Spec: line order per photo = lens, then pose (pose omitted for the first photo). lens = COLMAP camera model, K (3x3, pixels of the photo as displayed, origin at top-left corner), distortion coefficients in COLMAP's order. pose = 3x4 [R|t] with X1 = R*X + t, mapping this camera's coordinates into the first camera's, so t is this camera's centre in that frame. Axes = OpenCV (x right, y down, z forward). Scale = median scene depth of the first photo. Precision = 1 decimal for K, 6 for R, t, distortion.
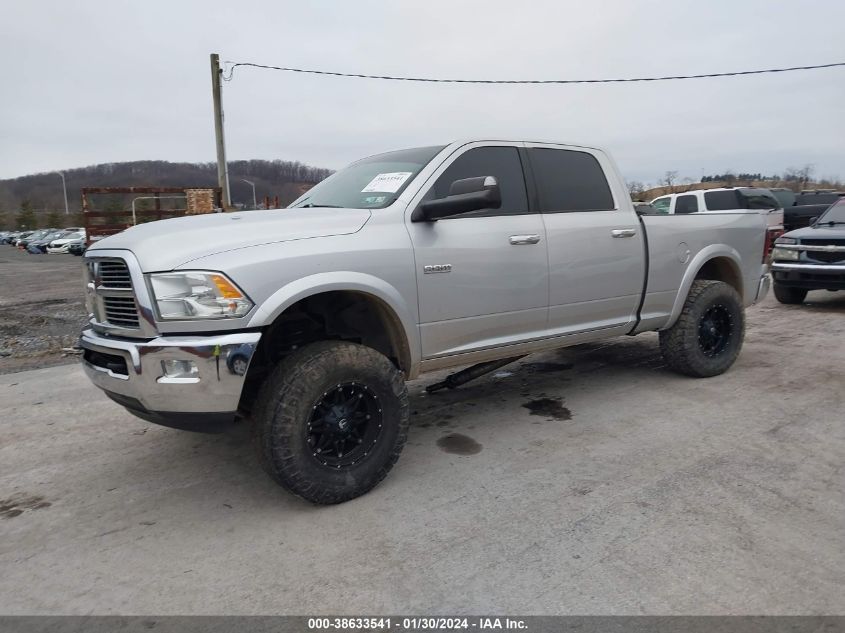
lens RADIAL K [[658.5, 0, 428.2], [0, 658.5, 349.9], [0, 0, 1]] dist [0.015706, -0.023820]
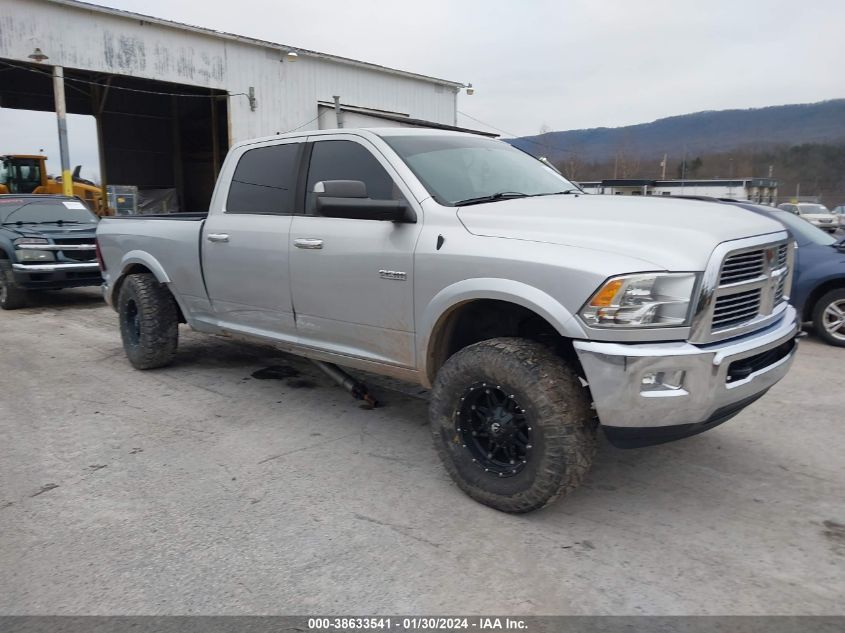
lens RADIAL K [[658.5, 0, 429.4], [0, 658.5, 332.6], [0, 0, 1]] dist [0.015706, -0.023820]
pose [[-0.171233, -0.142529, 0.974867, -0.523762], [0.183204, 0.967617, 0.173648, -0.102715], [-0.968047, 0.208334, -0.139576, 0.636138]]
